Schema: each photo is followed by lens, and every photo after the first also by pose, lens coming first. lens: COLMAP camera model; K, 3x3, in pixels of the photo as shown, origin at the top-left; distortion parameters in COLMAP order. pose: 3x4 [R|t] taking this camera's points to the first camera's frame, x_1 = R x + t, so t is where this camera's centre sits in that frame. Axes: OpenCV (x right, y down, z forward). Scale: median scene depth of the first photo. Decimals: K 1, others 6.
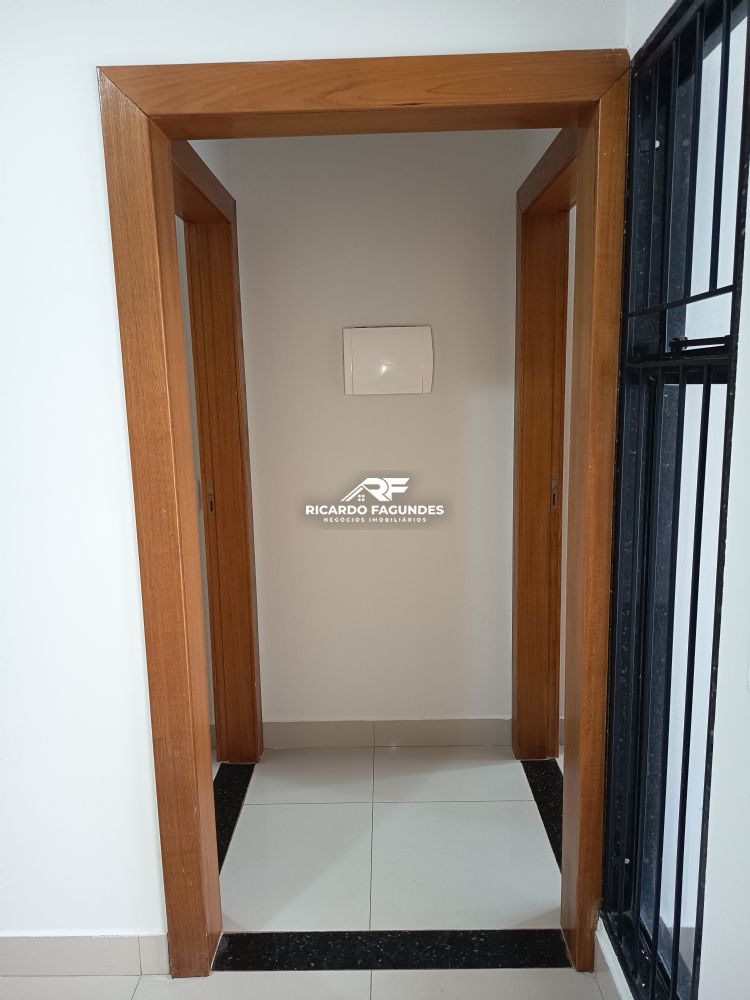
lens RADIAL K [[691.9, 0, 373.3], [0, 691.9, 497.6], [0, 0, 1]] dist [0.056202, -0.068931]
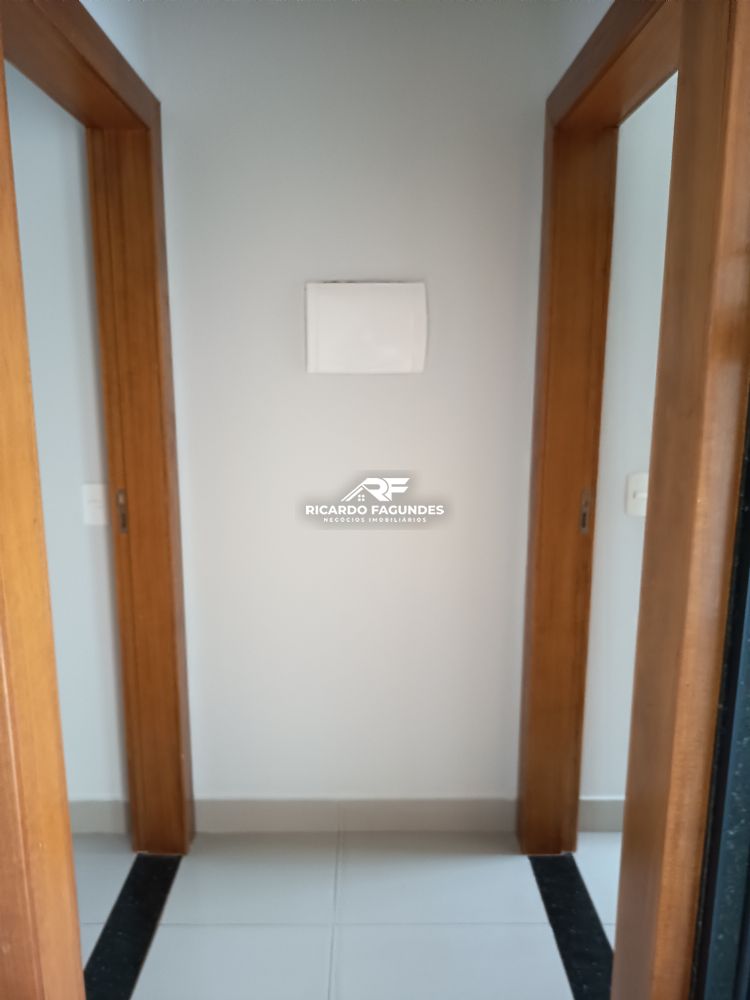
lens RADIAL K [[691.9, 0, 373.3], [0, 691.9, 497.6], [0, 0, 1]] dist [0.056202, -0.068931]
pose [[0.999463, 0.018905, 0.026756, 0.012826], [-0.019571, 0.999500, 0.024845, -0.035648], [-0.026273, -0.025355, 0.999333, 0.257321]]
